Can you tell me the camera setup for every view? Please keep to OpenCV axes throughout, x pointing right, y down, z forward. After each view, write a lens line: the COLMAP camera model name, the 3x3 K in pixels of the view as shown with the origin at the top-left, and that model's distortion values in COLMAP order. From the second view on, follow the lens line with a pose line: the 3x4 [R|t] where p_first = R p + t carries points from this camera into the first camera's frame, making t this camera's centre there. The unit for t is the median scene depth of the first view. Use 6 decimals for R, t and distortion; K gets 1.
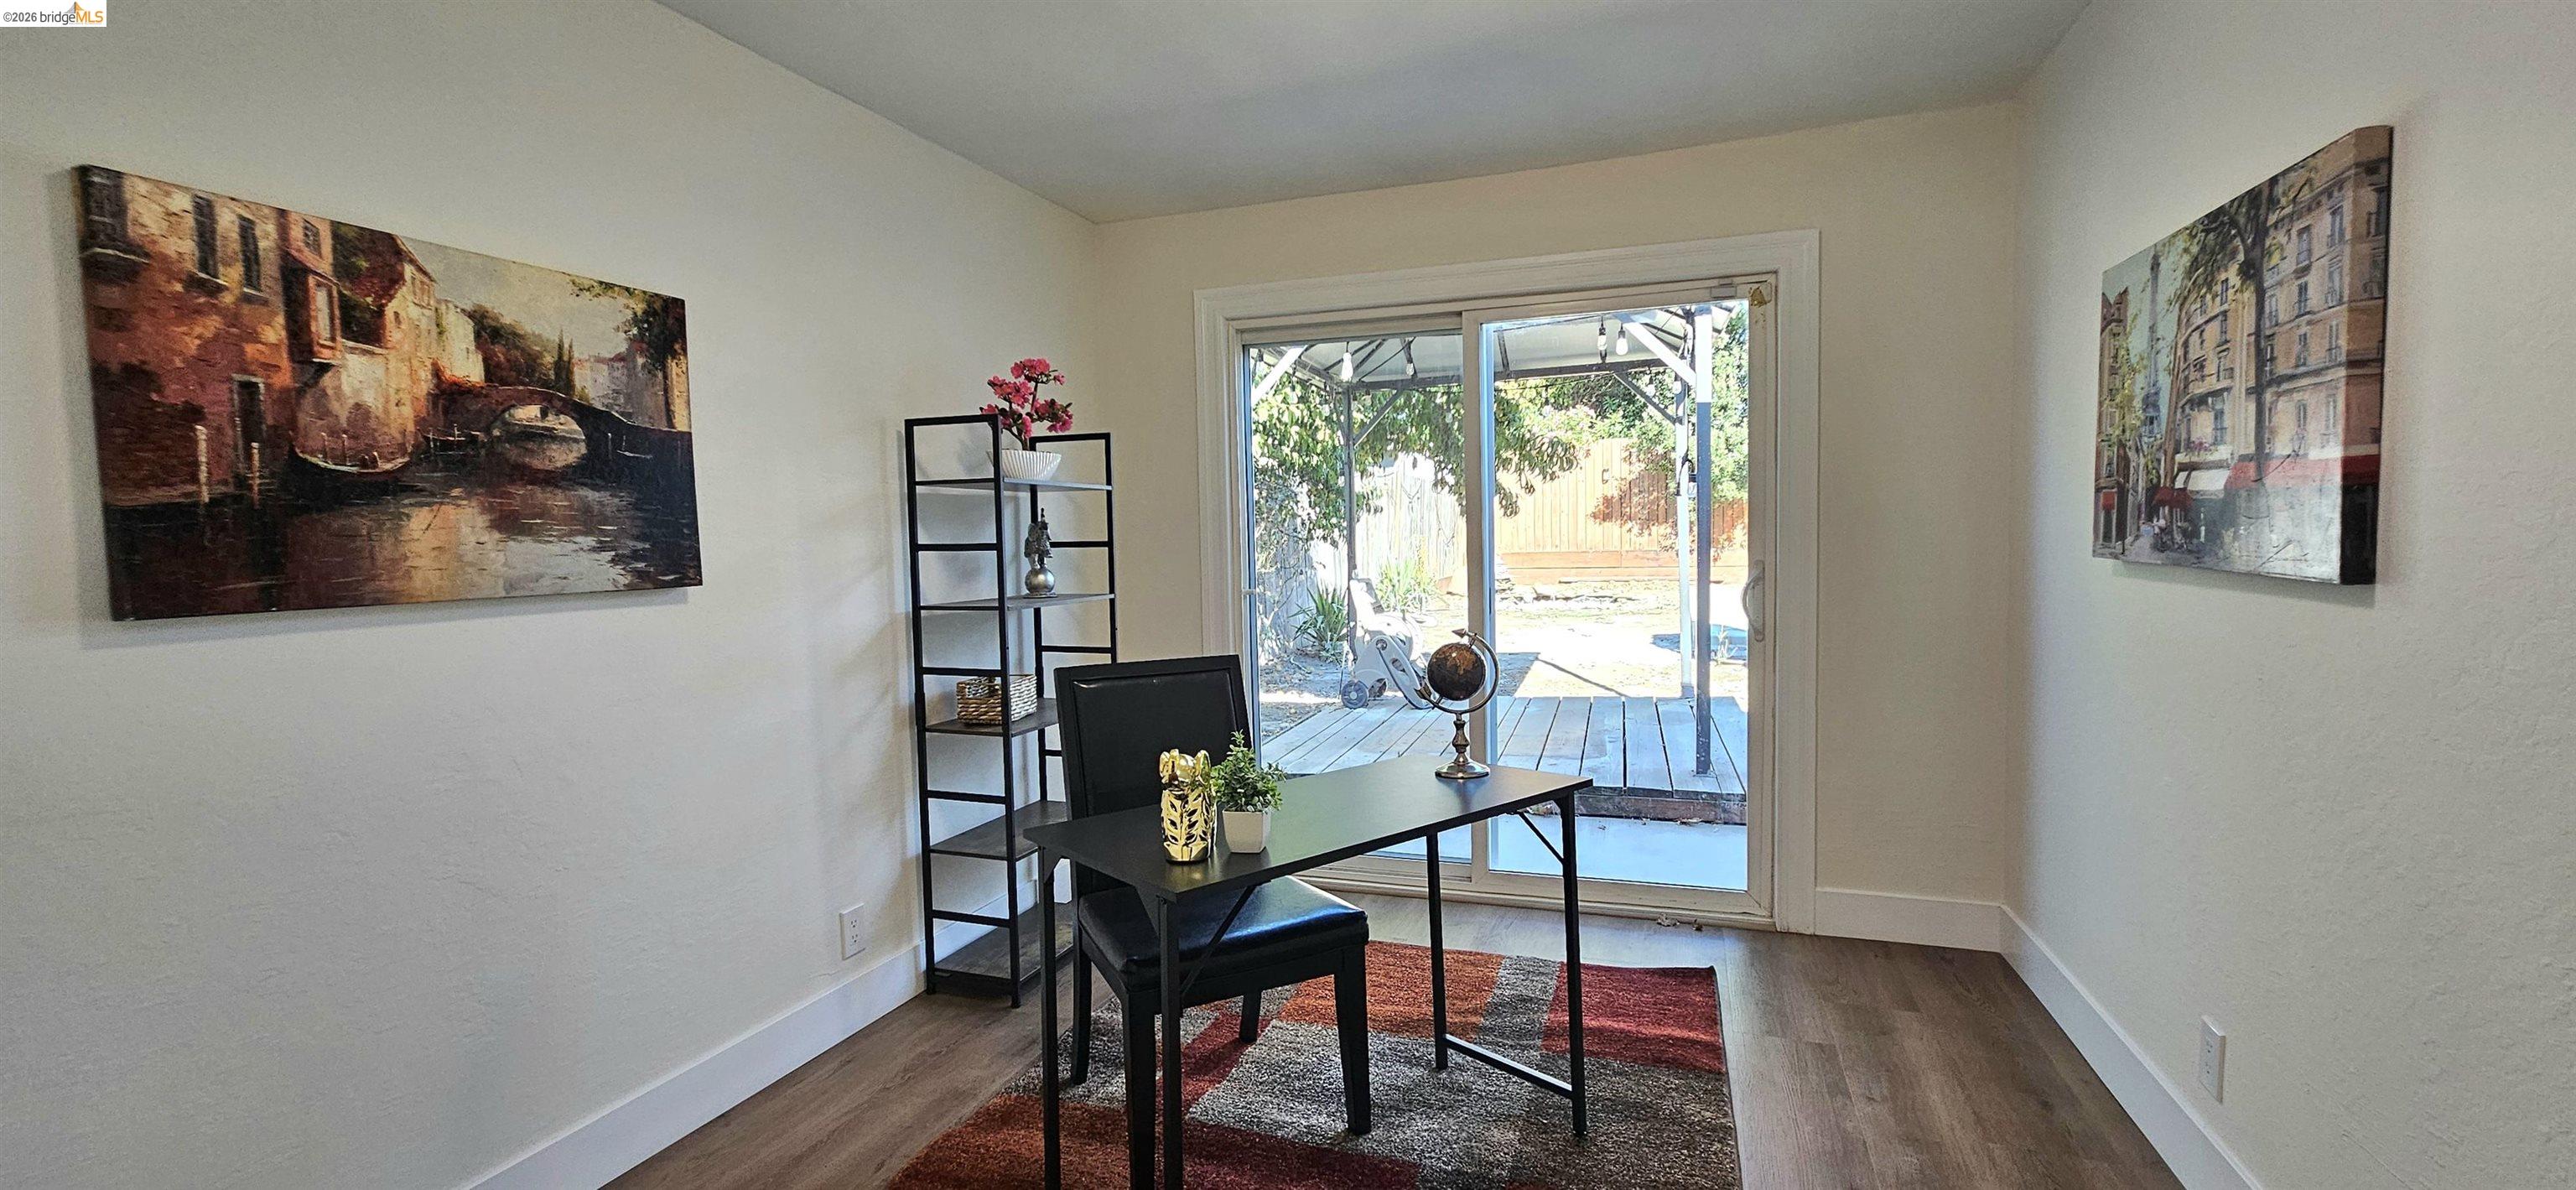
lens RADIAL K [[1057.2, 0, 1294.8], [0, 1057.2, 600.2], [0, 0, 1]] dist [-0.002648, -0.000396]
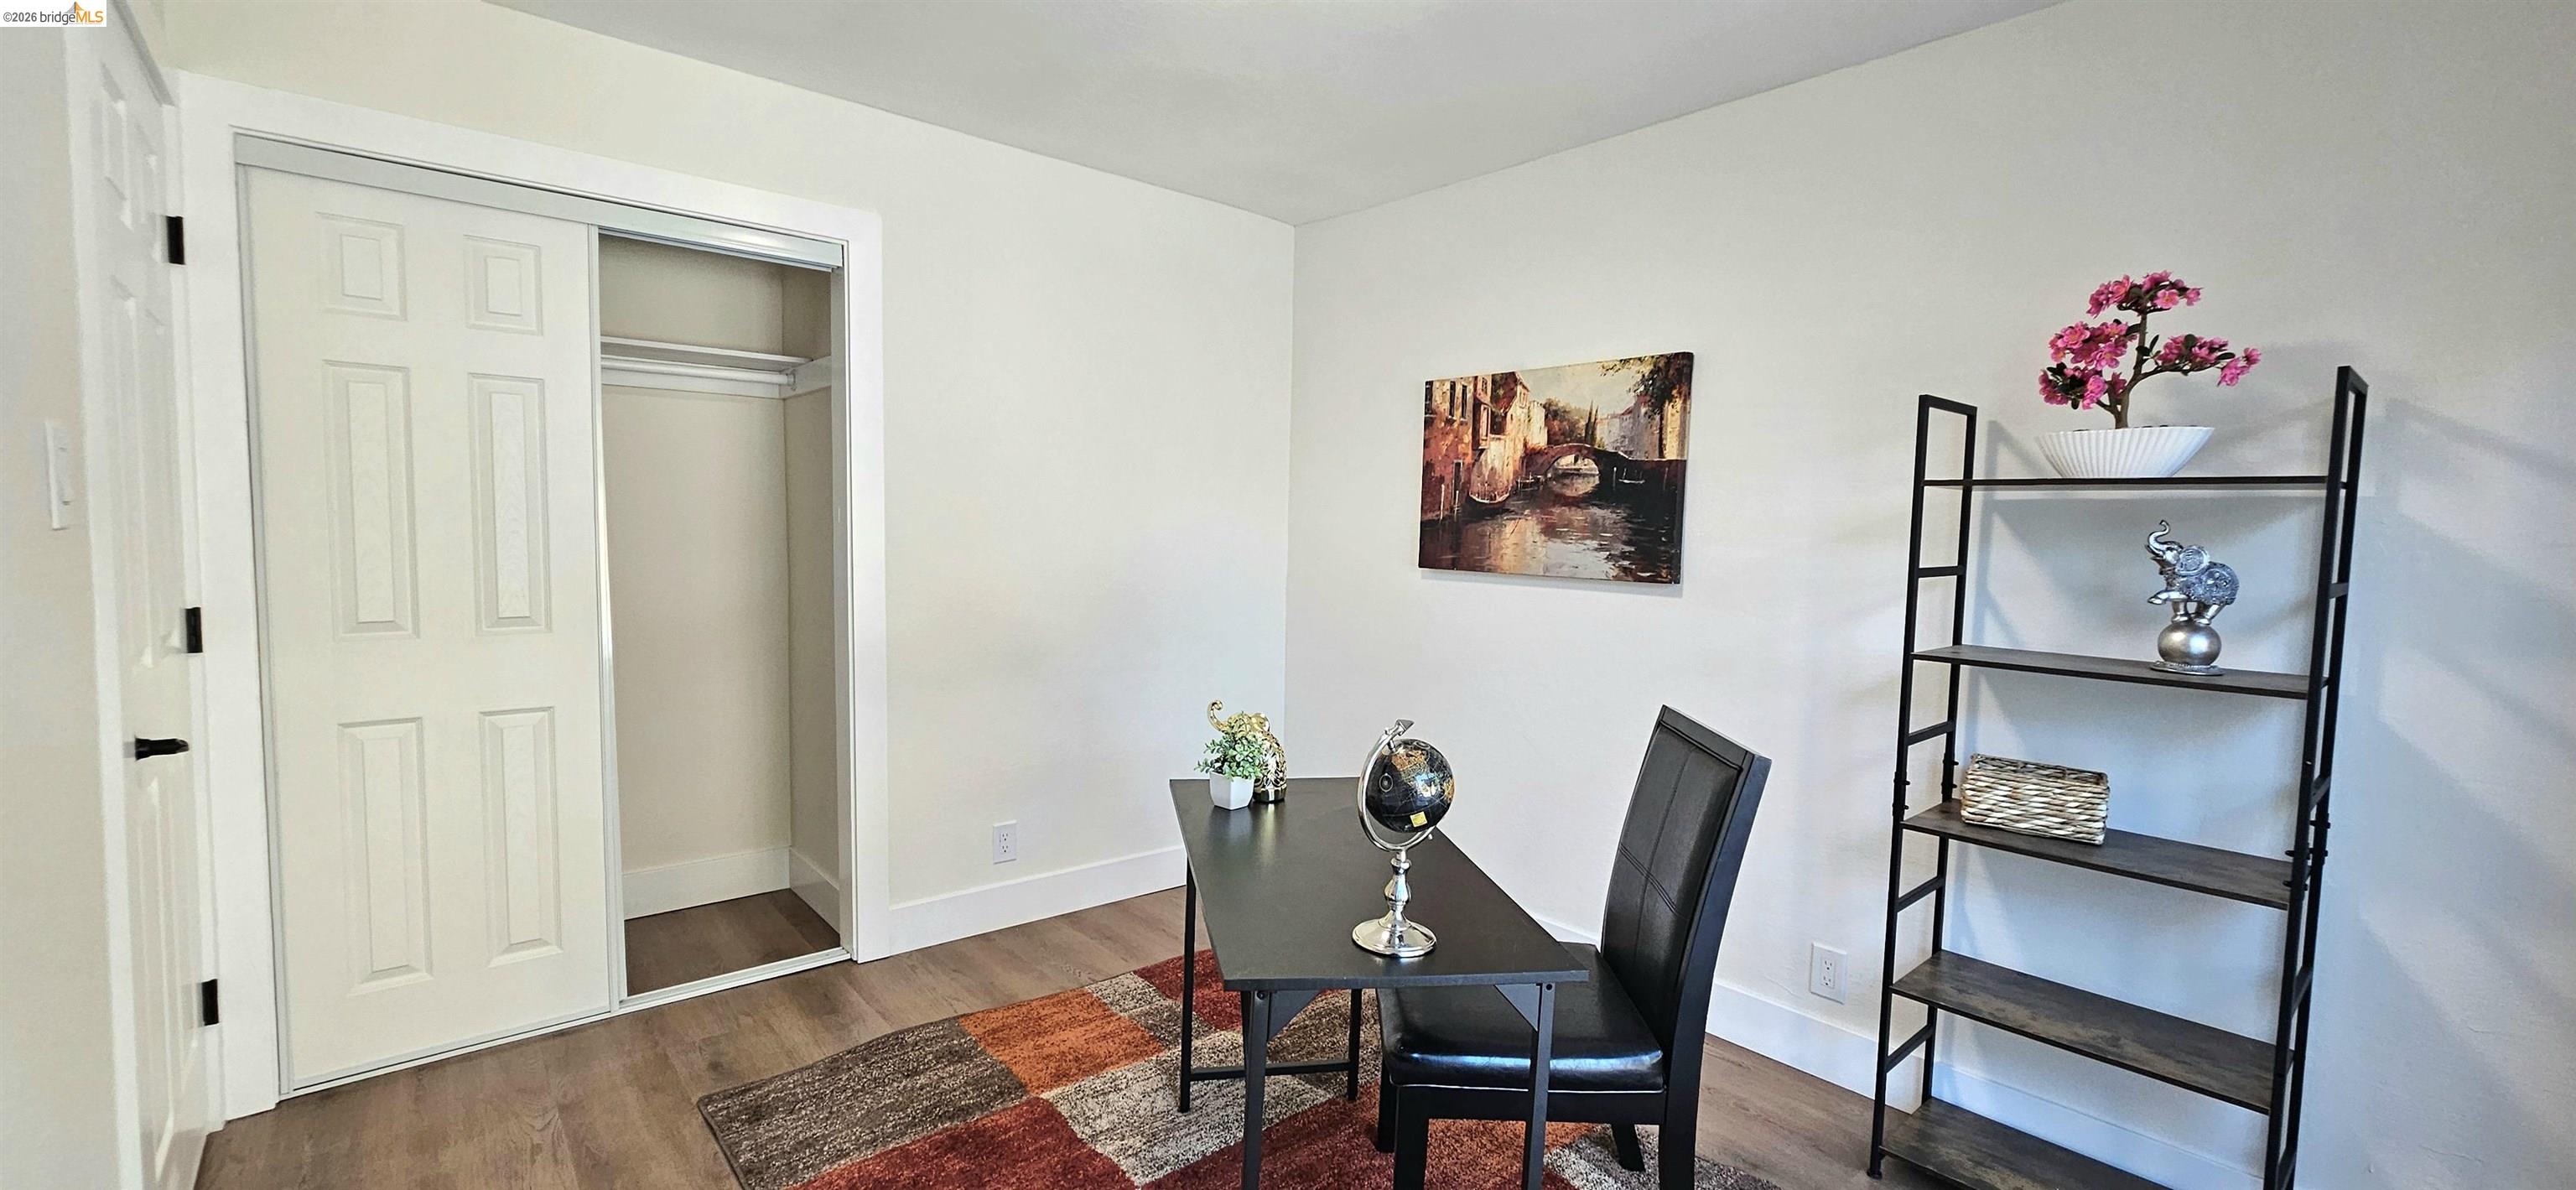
lens RADIAL K [[1057.2, 0, 1294.8], [0, 1057.2, 600.2], [0, 0, 1]] dist [-0.002648, -0.000396]
pose [[-0.490317, 0.077182, -0.868120, 0.867632], [-0.063777, 0.990223, 0.124059, -0.143351], [0.869208, 0.116194, -0.480601, 1.451627]]
